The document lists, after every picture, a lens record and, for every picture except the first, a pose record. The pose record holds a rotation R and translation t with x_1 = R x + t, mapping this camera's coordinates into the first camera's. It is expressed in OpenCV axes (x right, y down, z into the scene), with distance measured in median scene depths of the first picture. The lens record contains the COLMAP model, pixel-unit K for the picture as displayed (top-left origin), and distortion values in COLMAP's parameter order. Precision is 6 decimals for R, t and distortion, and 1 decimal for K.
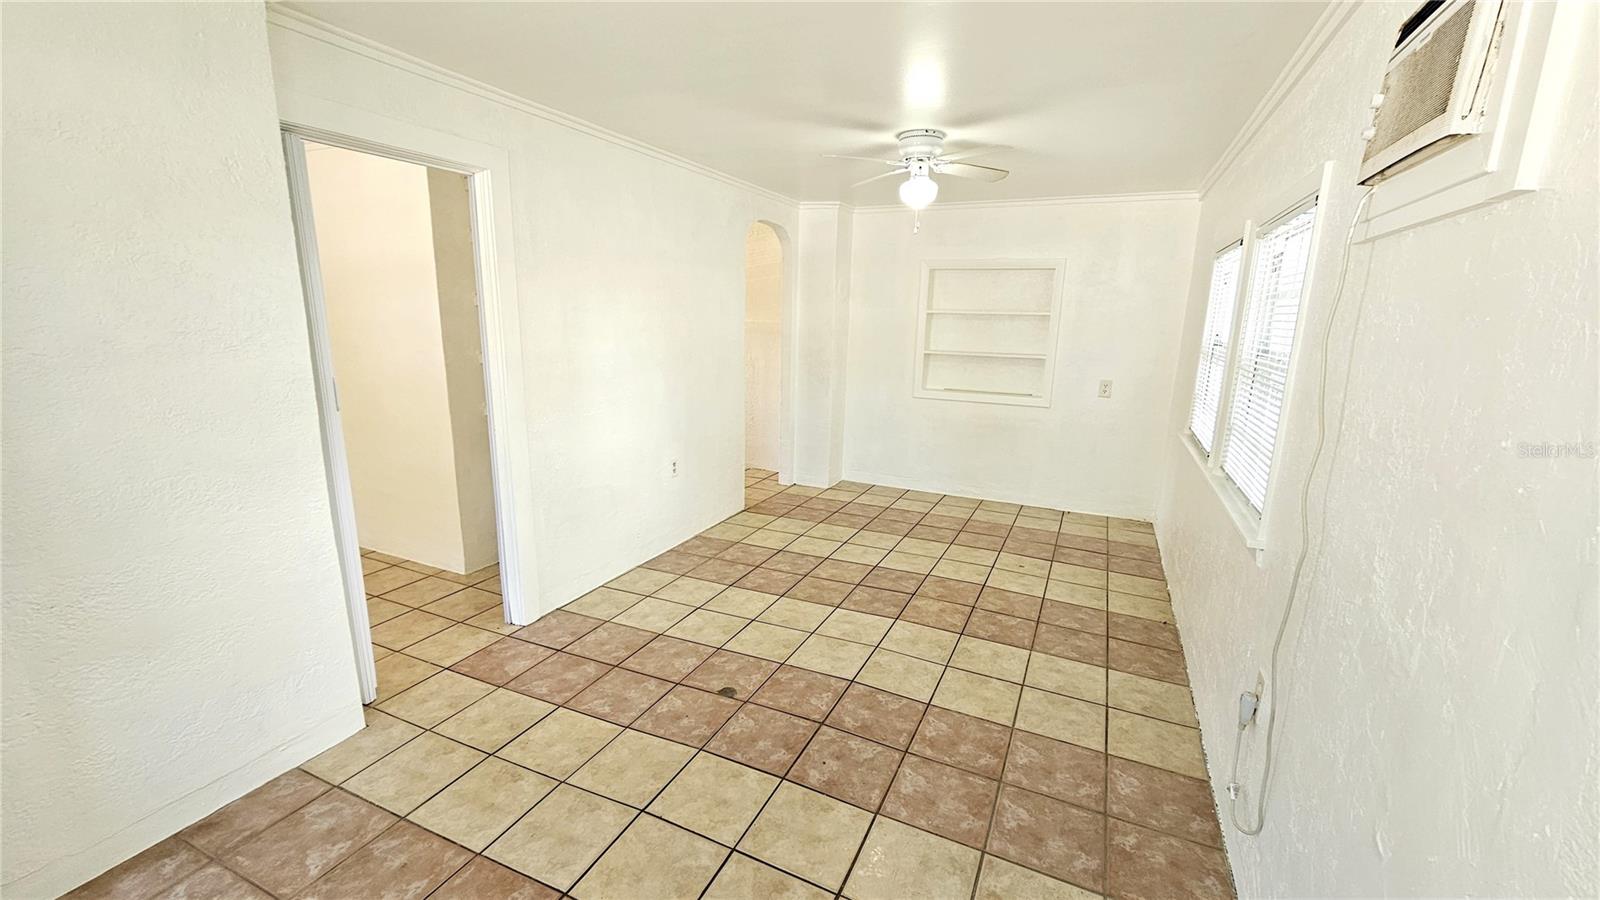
lens RADIAL K [[657.4, 0, 796.2], [0, 657.4, 465.0], [0, 0, 1]] dist [-0.003839, 0.000702]
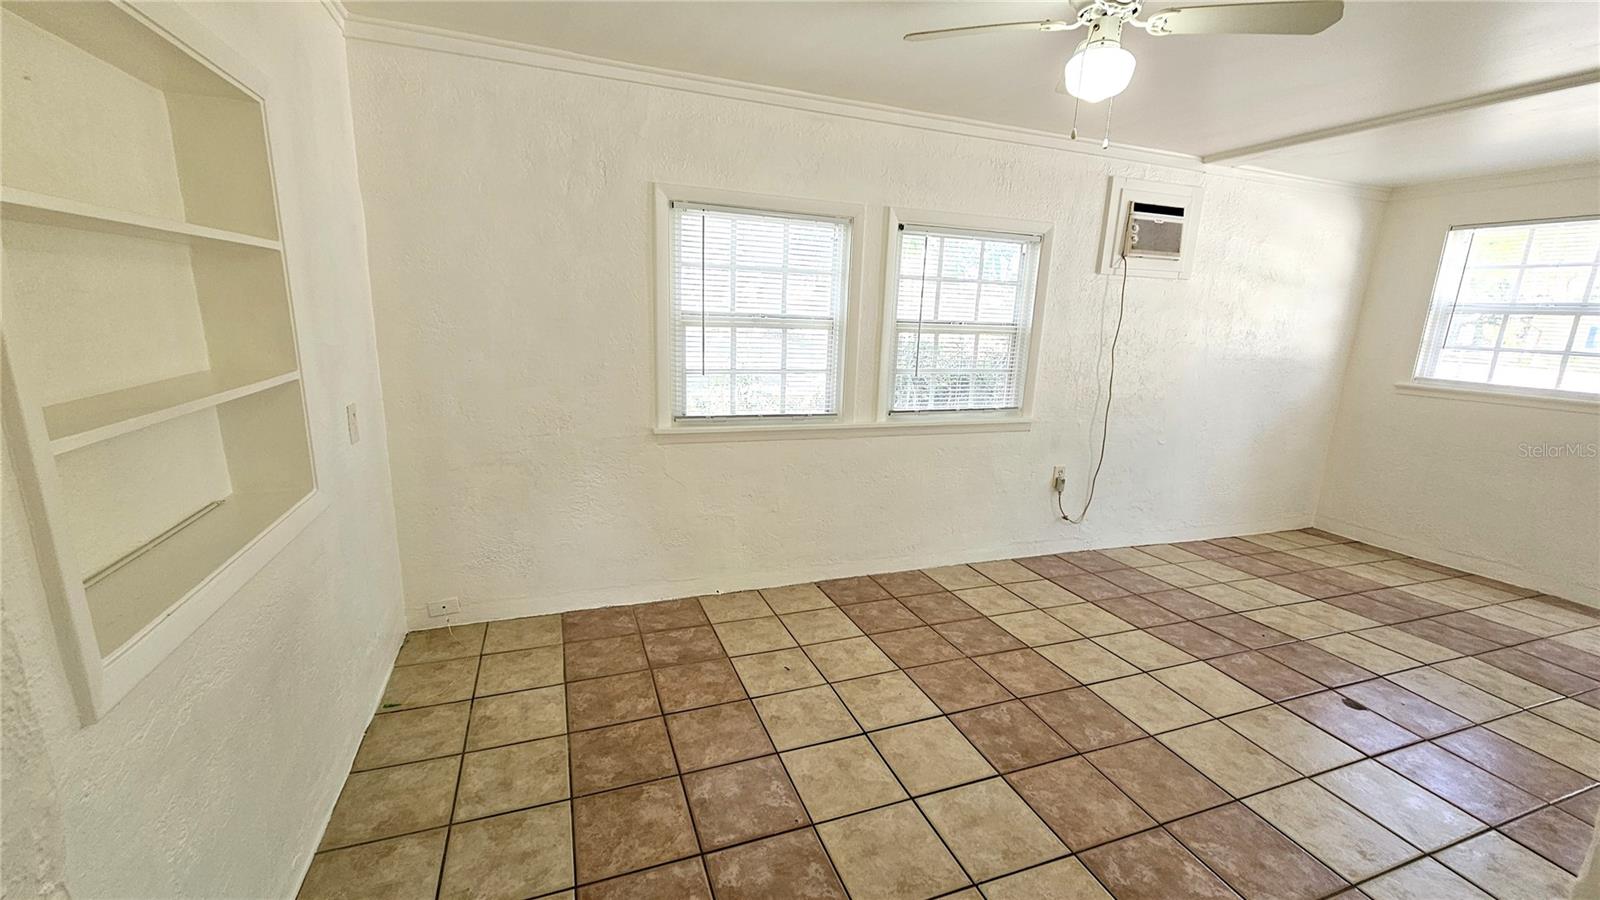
lens RADIAL K [[657.4, 0, 802.9], [0, 657.4, 463.2], [0, 0, 1]] dist [-0.003839, 0.000702]
pose [[-0.712556, -0.208027, 0.670066, -0.066794], [0.107154, 0.911564, 0.396951, -0.301460], [-0.693384, 0.354650, -0.627250, 1.373686]]
